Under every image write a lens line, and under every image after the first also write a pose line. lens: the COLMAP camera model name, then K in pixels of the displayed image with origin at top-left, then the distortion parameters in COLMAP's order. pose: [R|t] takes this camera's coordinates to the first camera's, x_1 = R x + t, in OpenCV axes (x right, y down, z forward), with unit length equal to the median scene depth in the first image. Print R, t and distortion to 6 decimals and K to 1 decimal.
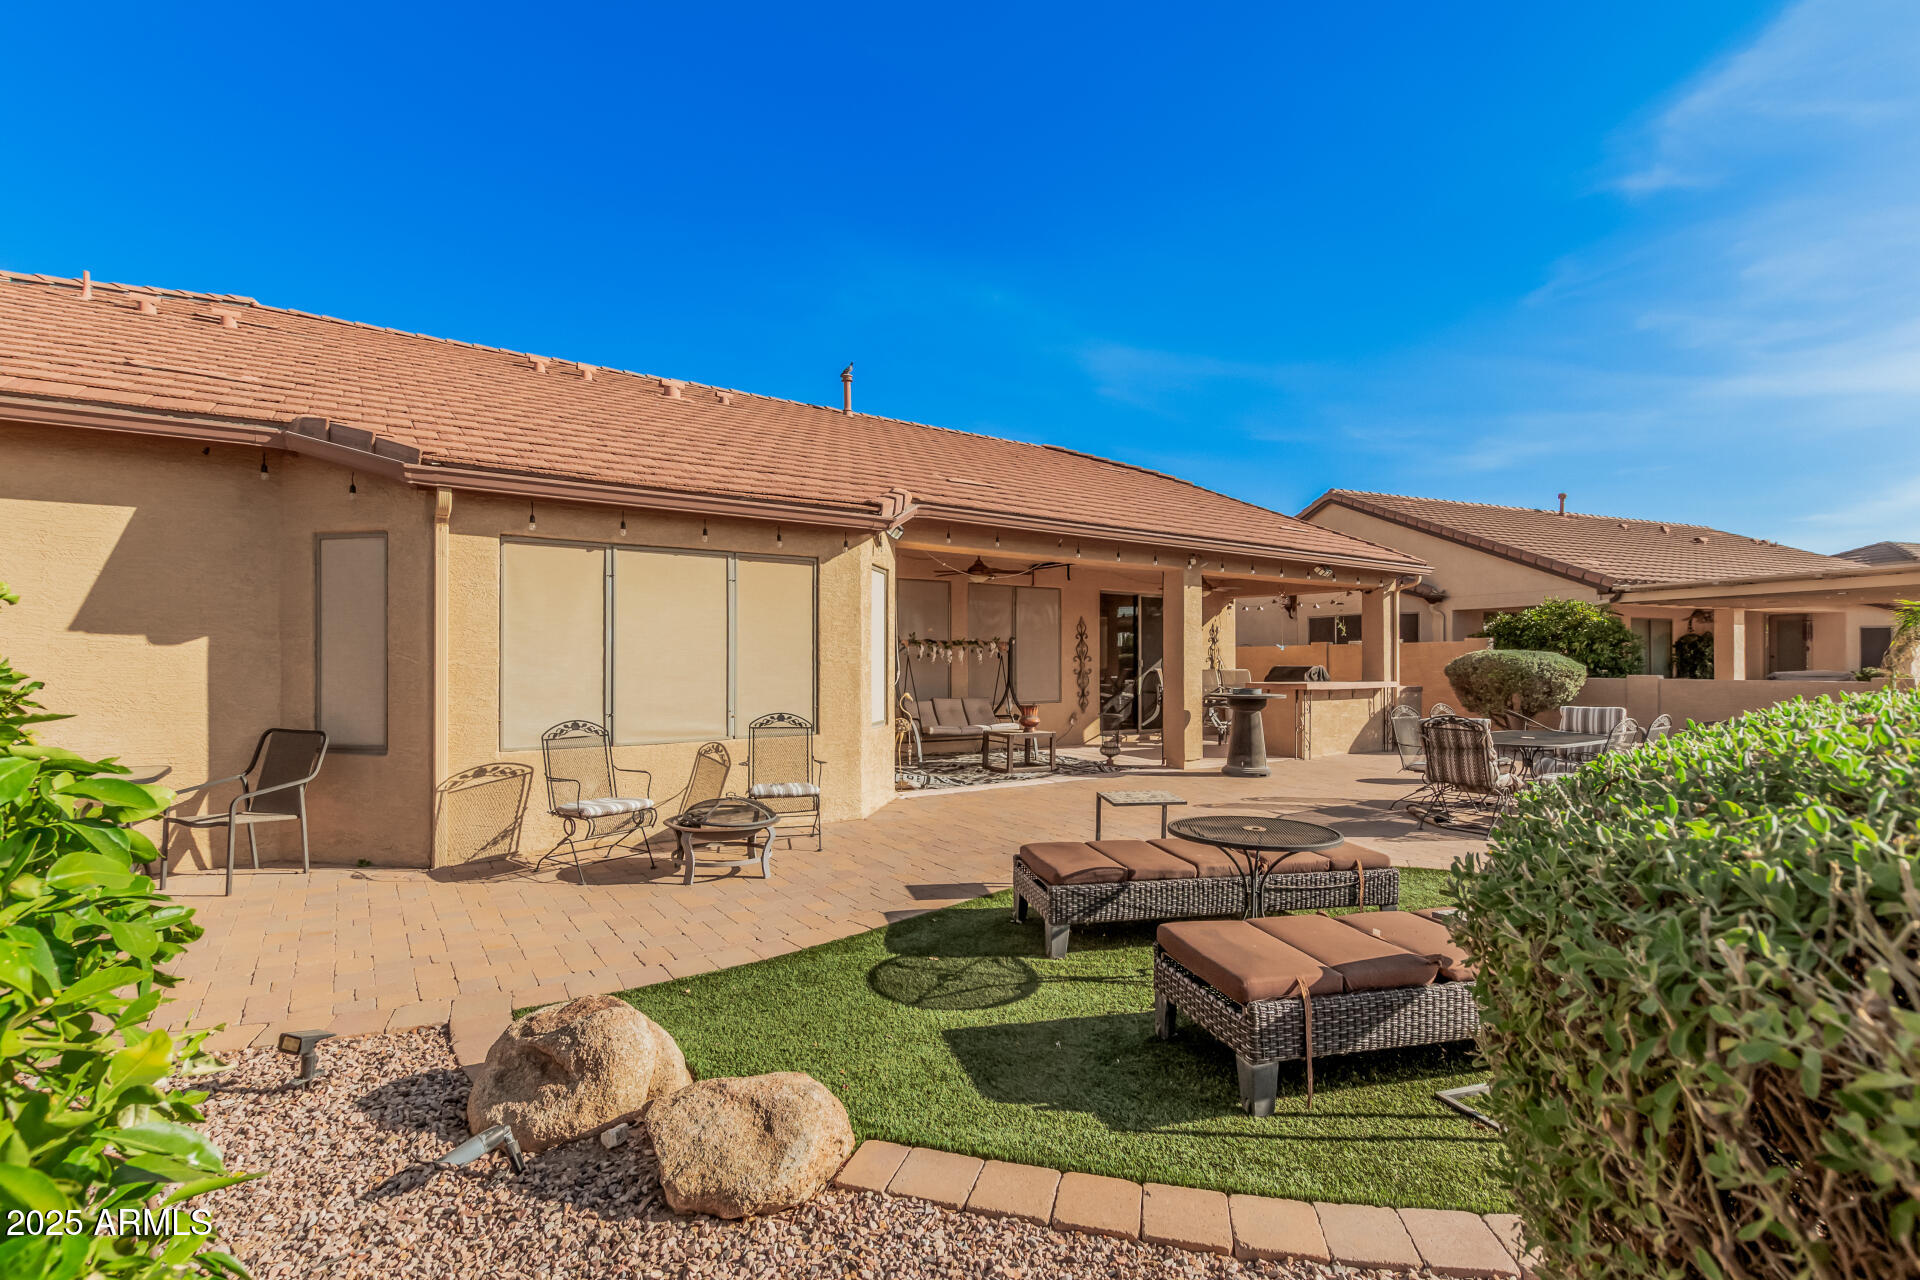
lens RADIAL K [[878.0, 0, 962.7], [0, 878.0, 645.5], [0, 0, 1]] dist [0.001912, -0.000353]
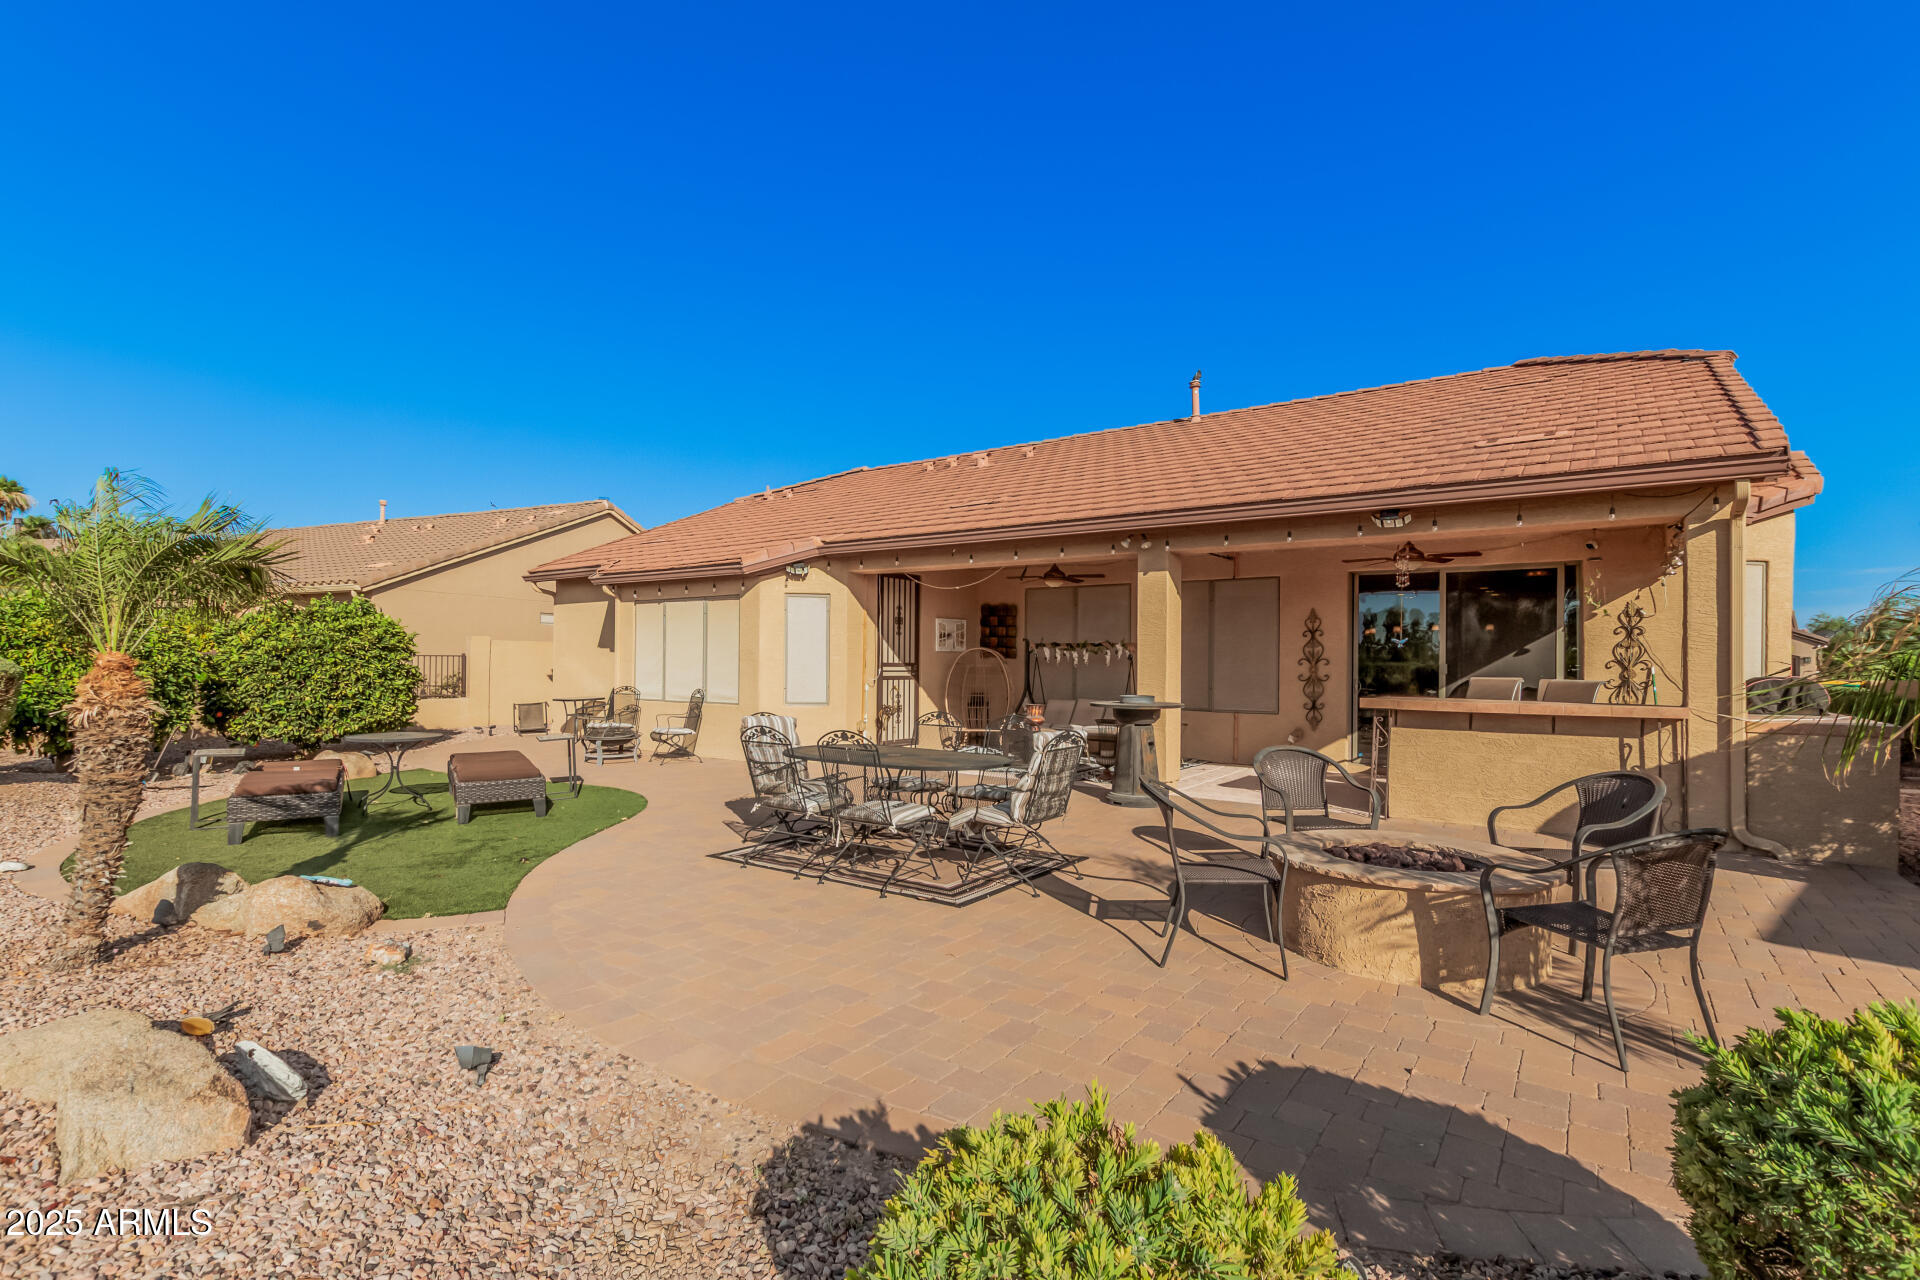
lens RADIAL K [[878.0, 0, 962.7], [0, 878.0, 645.5], [0, 0, 1]] dist [0.001912, -0.000353]
pose [[0.328011, -0.018315, -0.944496, 0.882263], [0.003890, 0.999830, -0.018037, 0.015203], [0.944666, 0.002242, 0.328026, 0.497925]]
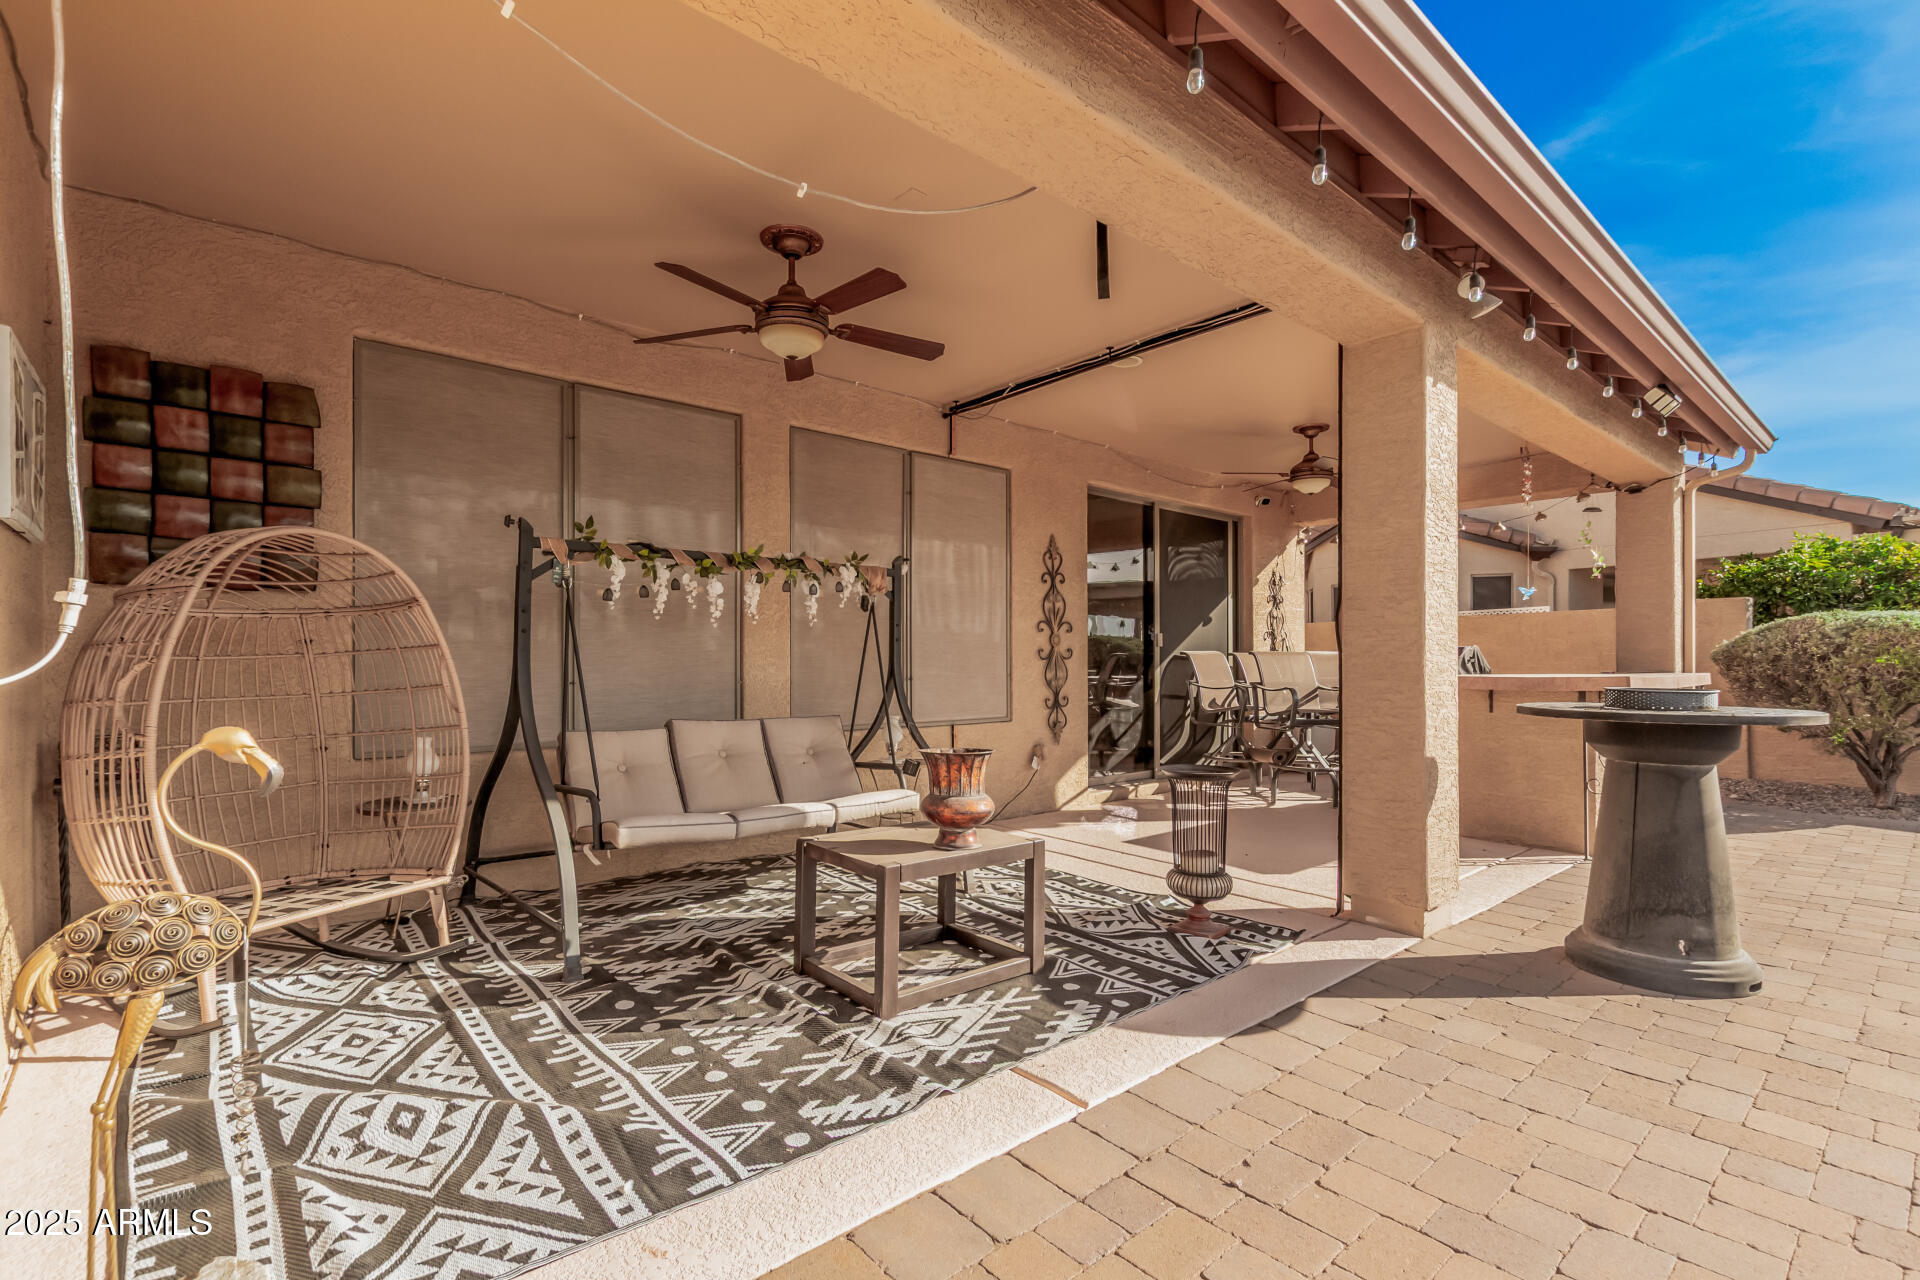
lens RADIAL K [[878.0, 0, 962.7], [0, 878.0, 645.5], [0, 0, 1]] dist [0.001912, -0.000353]
pose [[0.993351, 0.000277, 0.115121, 0.038824], [-0.000083, 0.999999, -0.001693, 0.029376], [-0.115121, 0.001672, 0.993350, 0.613721]]
